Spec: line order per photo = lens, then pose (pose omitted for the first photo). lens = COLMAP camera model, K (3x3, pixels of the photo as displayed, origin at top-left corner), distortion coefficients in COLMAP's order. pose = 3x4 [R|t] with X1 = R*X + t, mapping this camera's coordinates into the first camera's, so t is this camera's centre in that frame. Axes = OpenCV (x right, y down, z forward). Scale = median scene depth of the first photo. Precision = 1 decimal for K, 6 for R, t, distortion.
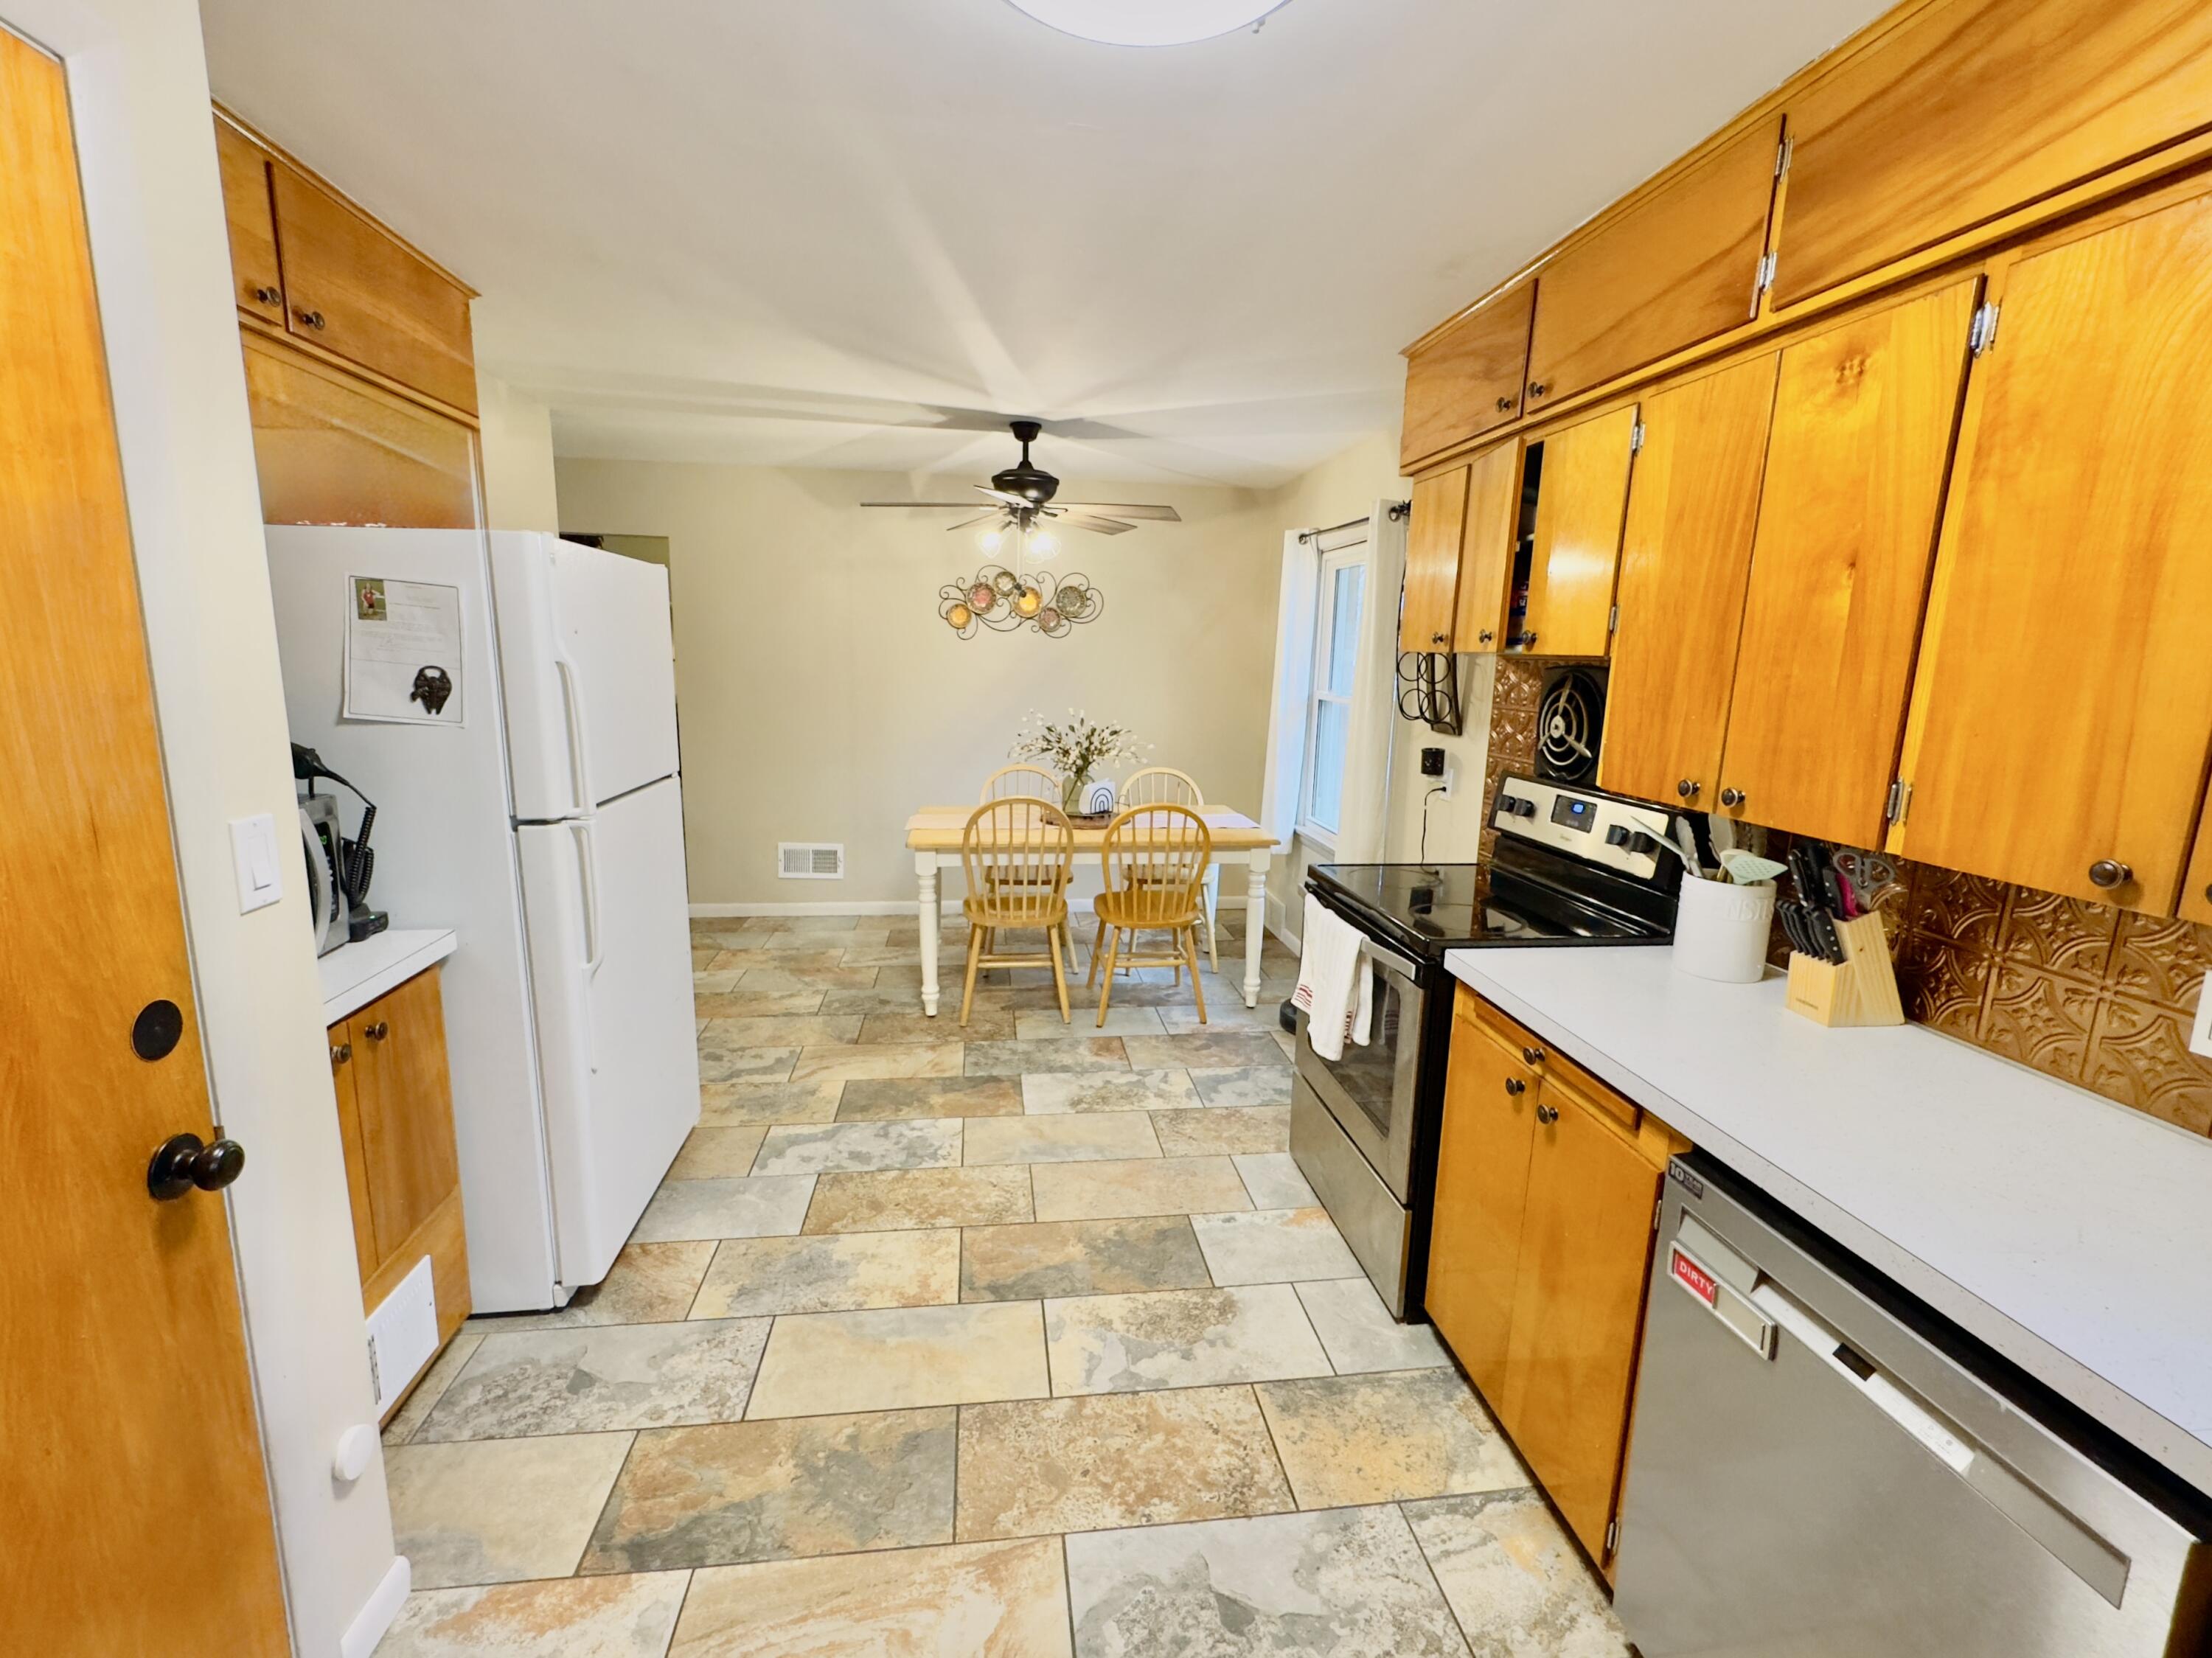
lens RADIAL K [[886.0, 0, 1093.8], [0, 886.0, 816.8], [0, 0, 1]] dist [-0.002210, 0.000446]
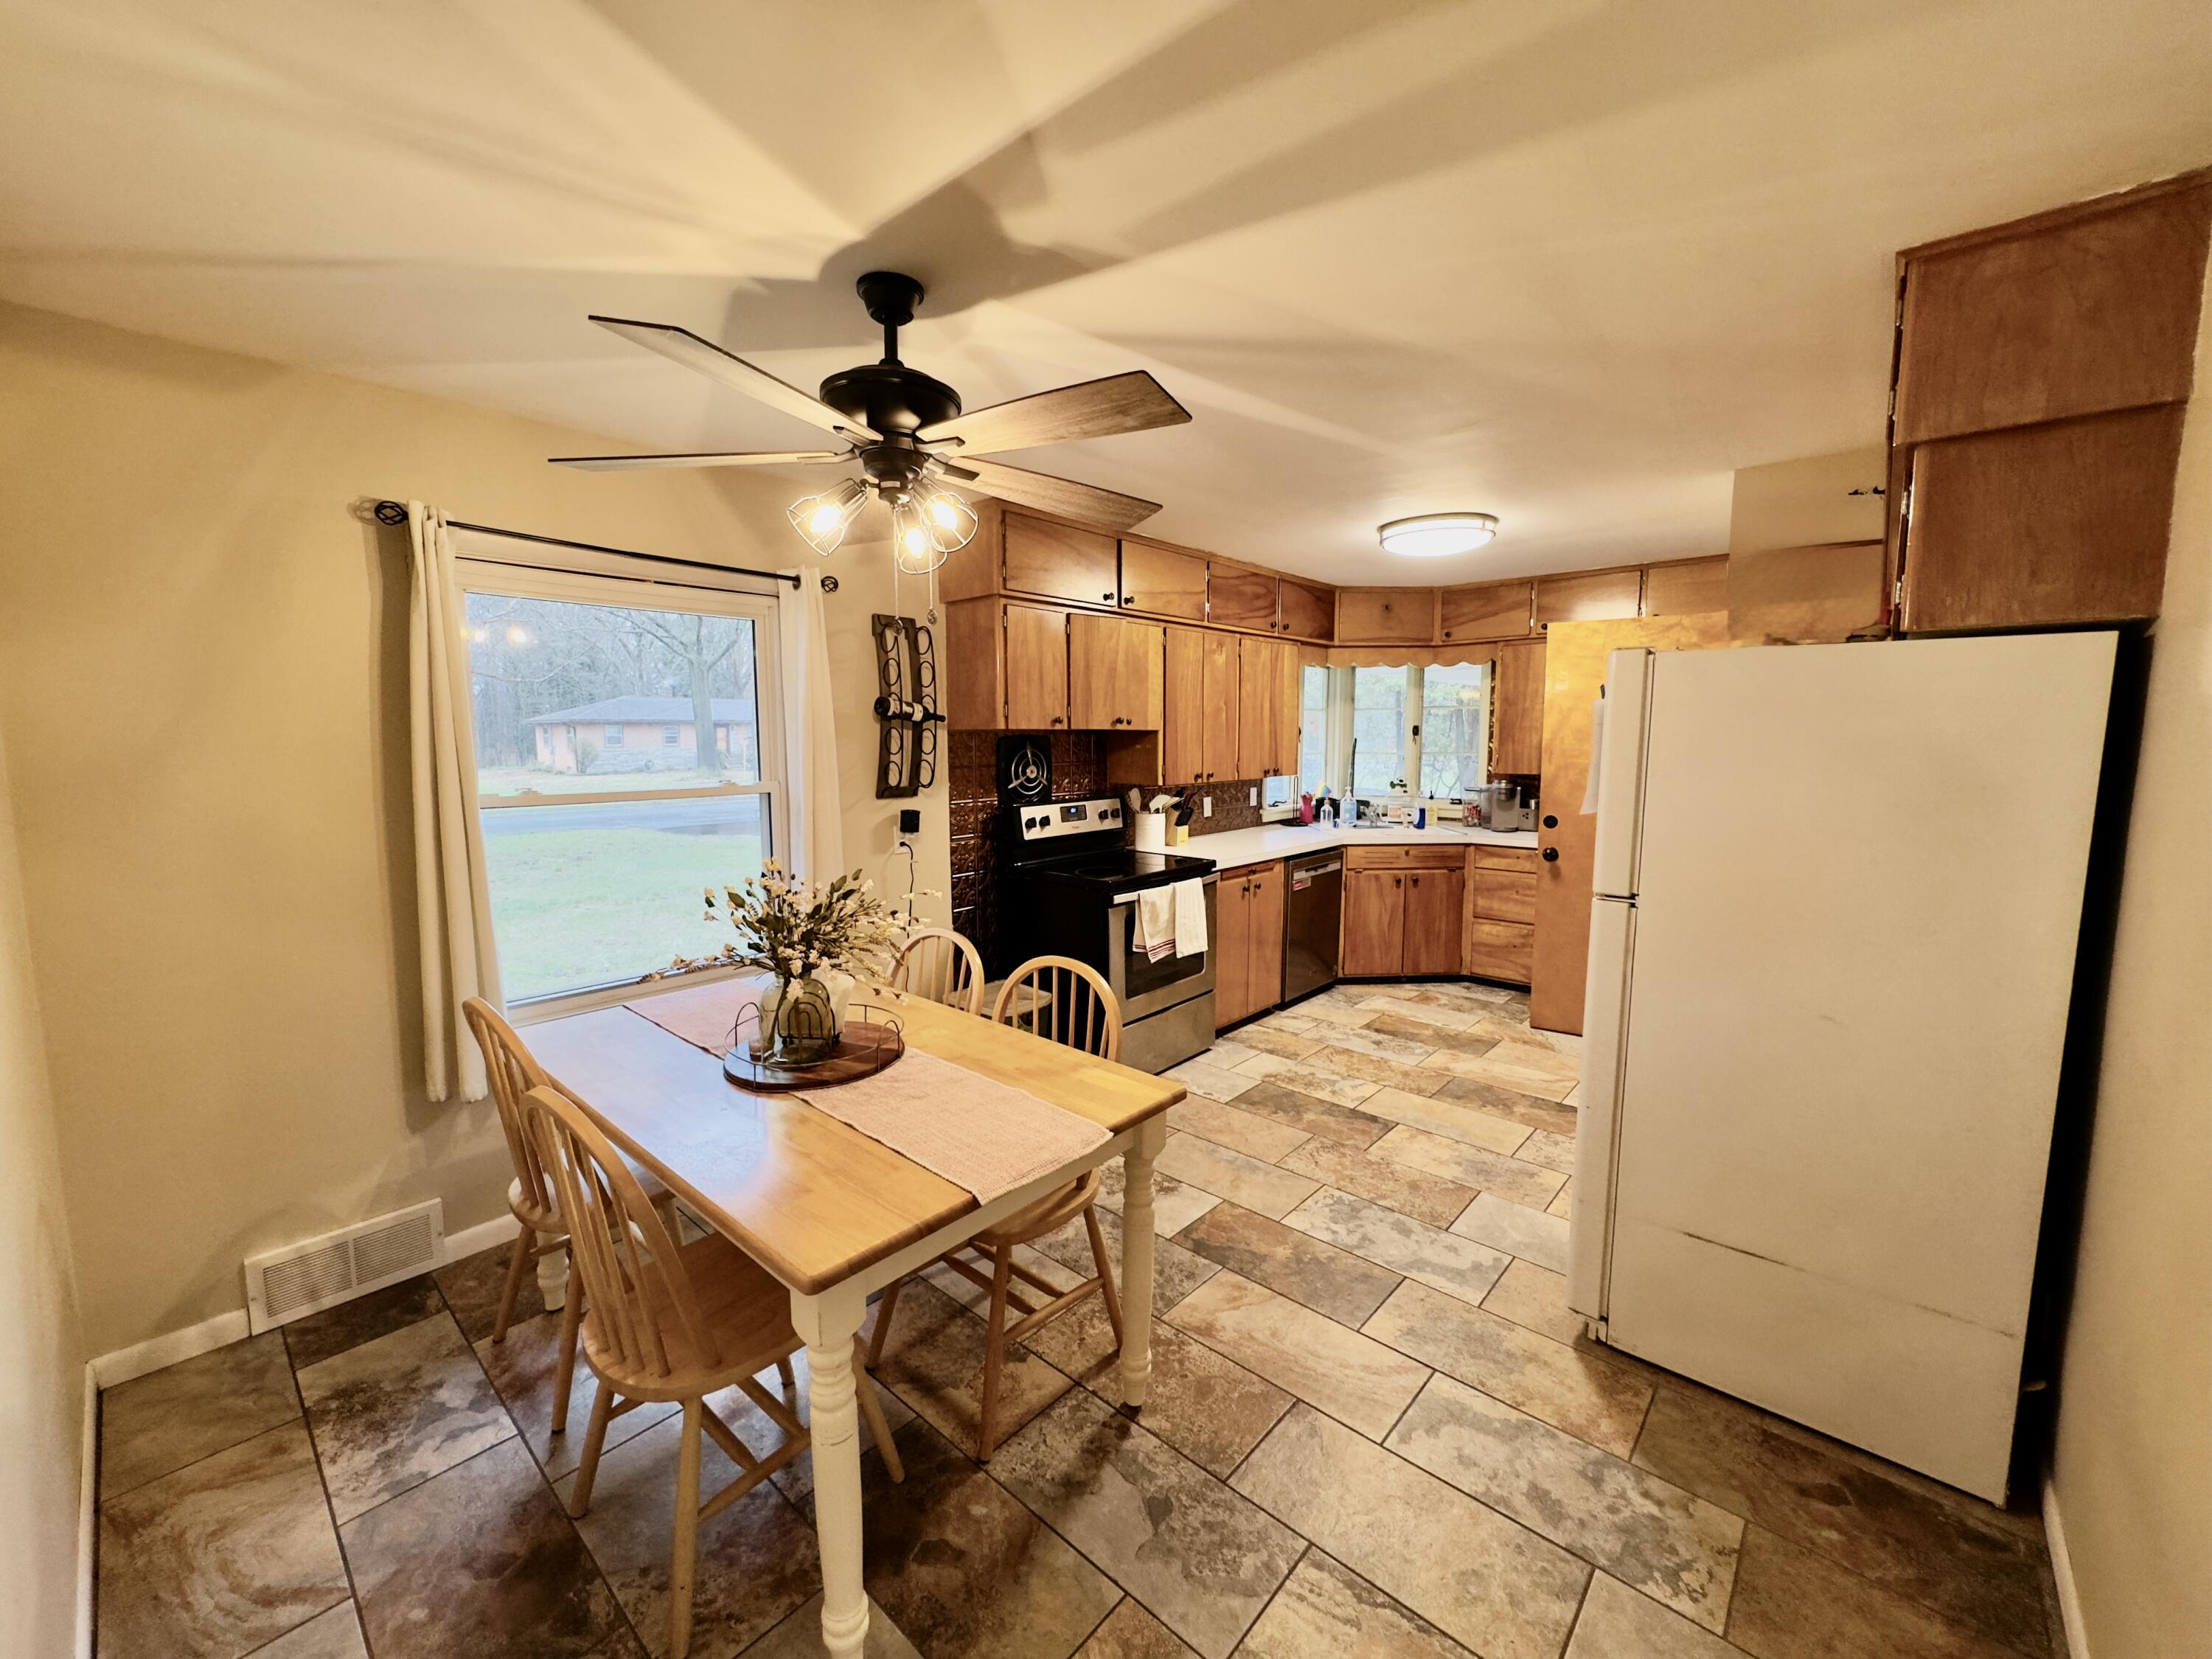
lens RADIAL K [[886.1, 0, 1091.3], [0, 886.1, 824.5], [0, 0, 1]] dist [-0.002210, 0.000446]
pose [[-0.635699, -0.106575, 0.764545, -0.905402], [0.125848, 0.962865, 0.238859, -0.420373], [-0.761609, 0.248058, -0.598680, 2.085122]]
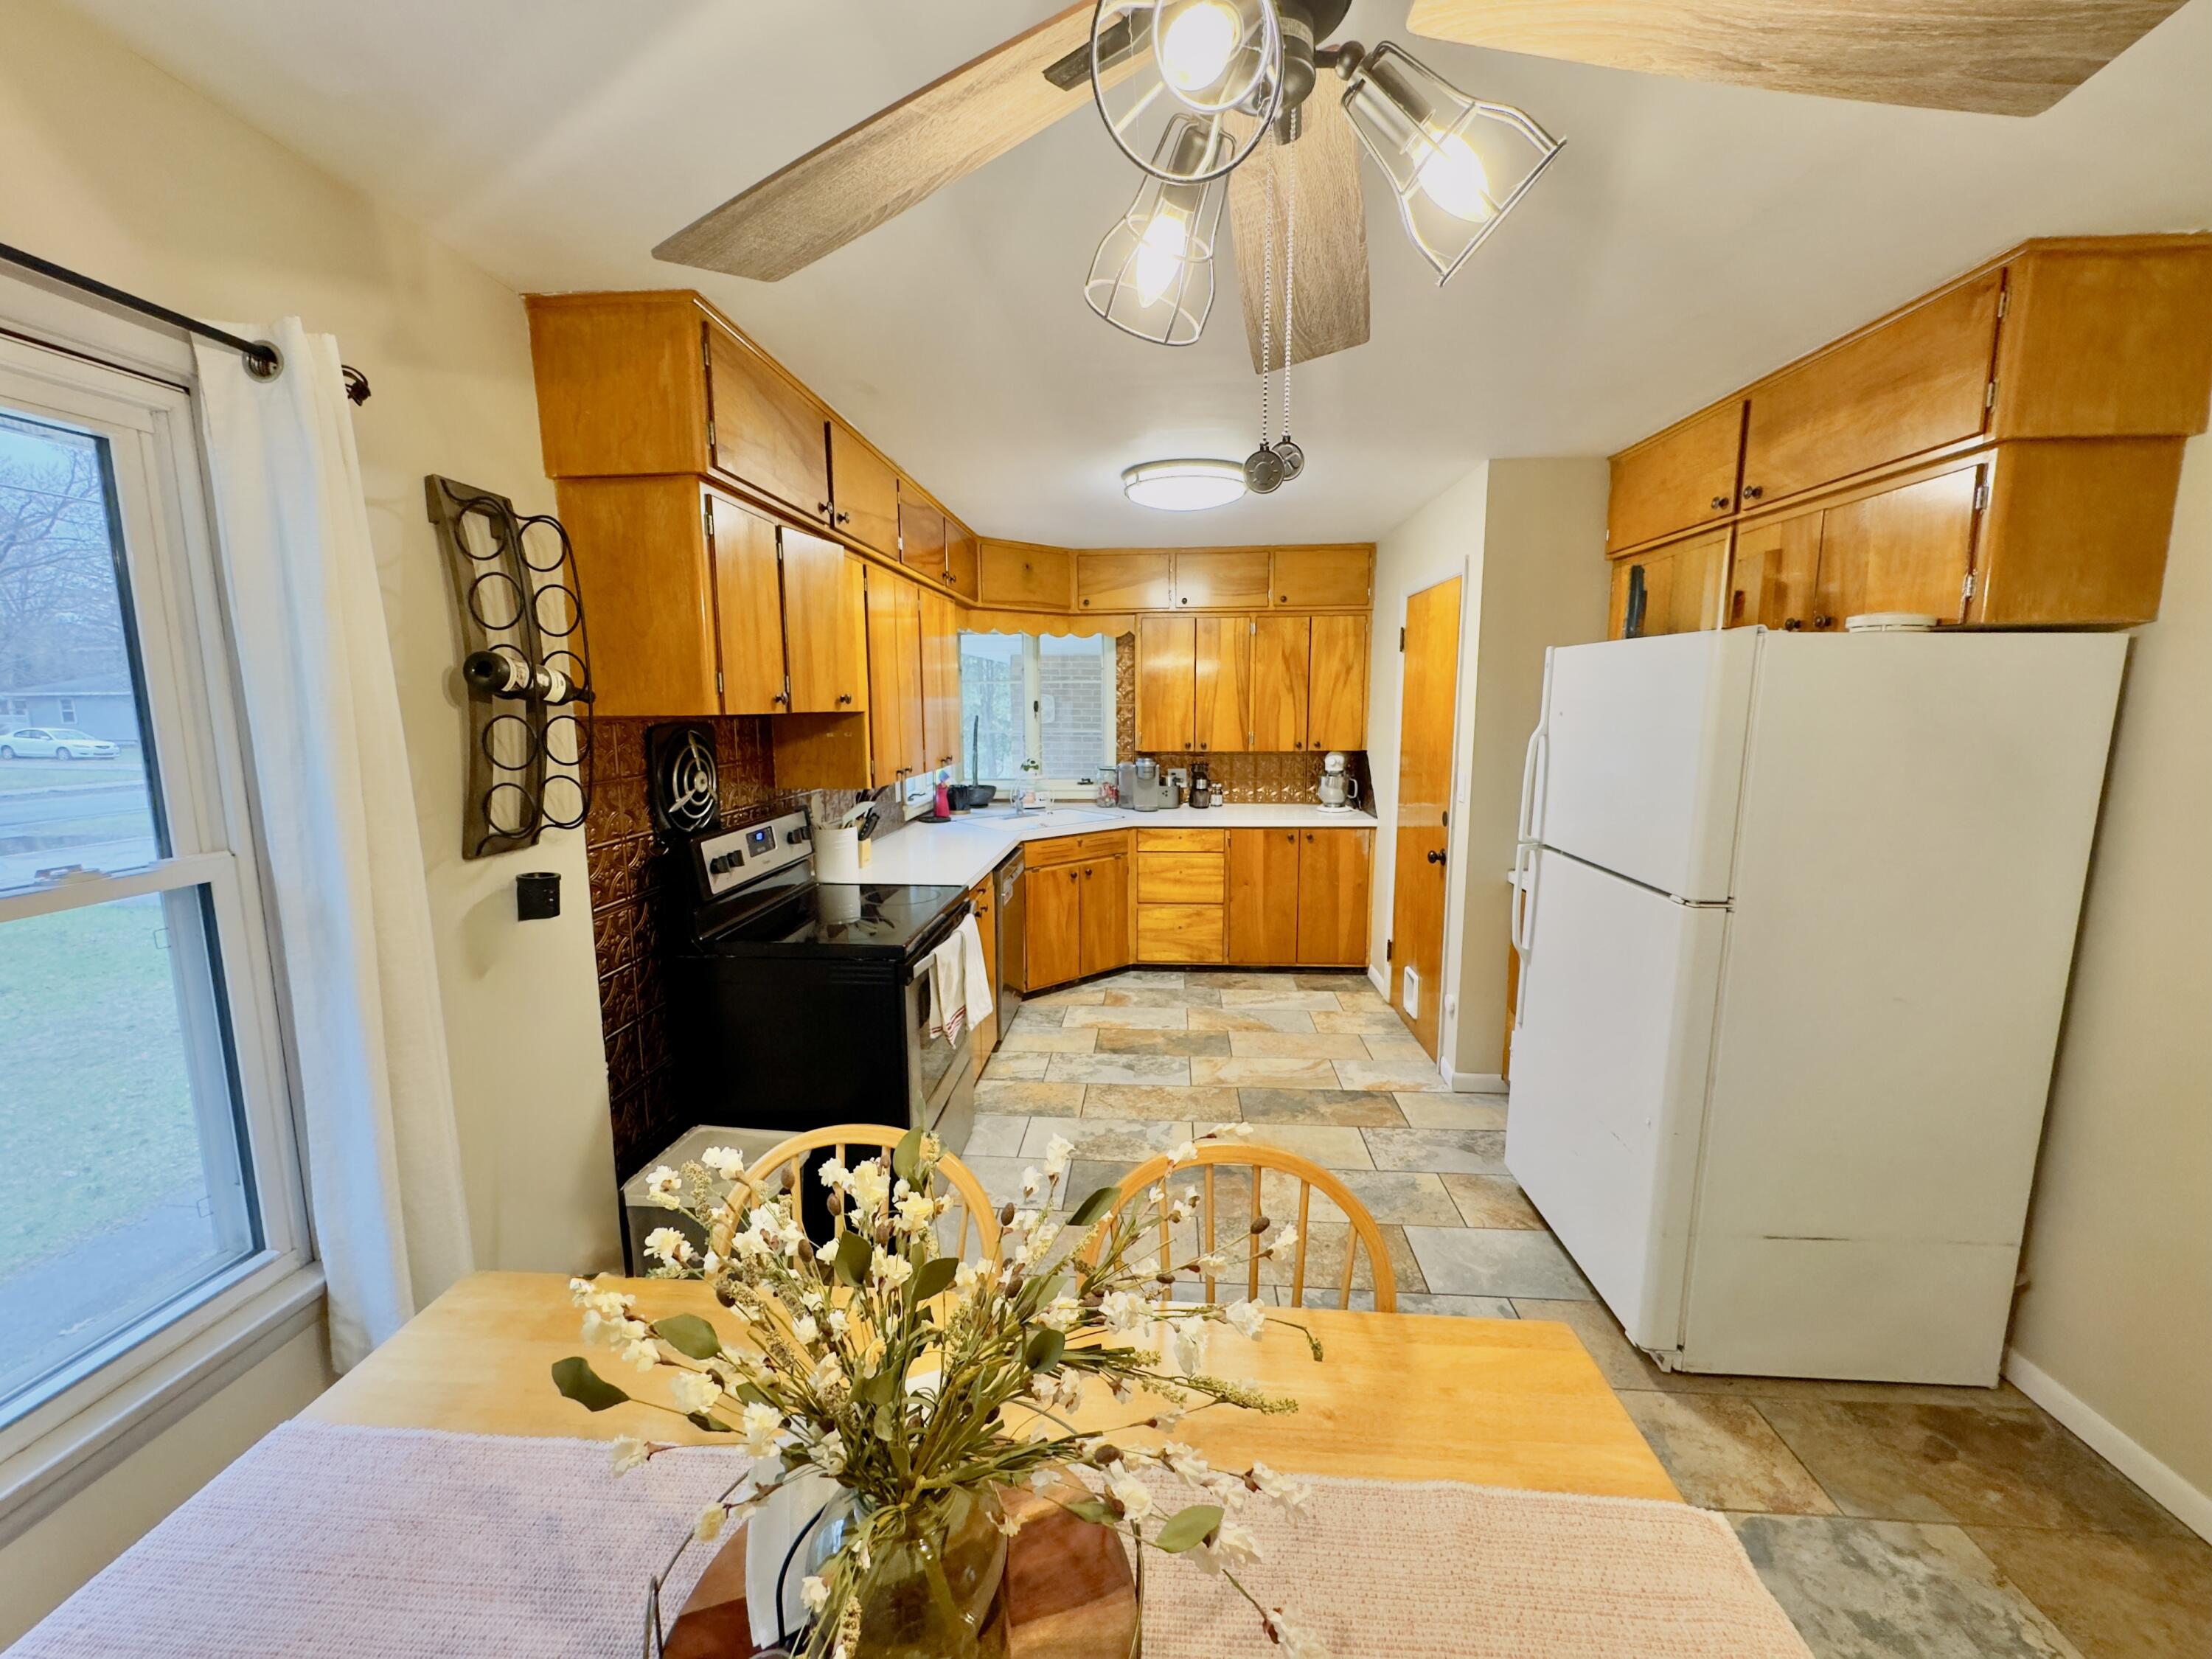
lens RADIAL K [[886.1, 0, 1087.1], [0, 886.1, 825.9], [0, 0, 1]] dist [-0.002210, 0.000446]
pose [[-0.977275, -0.054576, 0.204828, -0.139499], [0.014539, 0.946755, 0.321627, -0.405404], [-0.211475, 0.317296, -0.924446, 2.011305]]
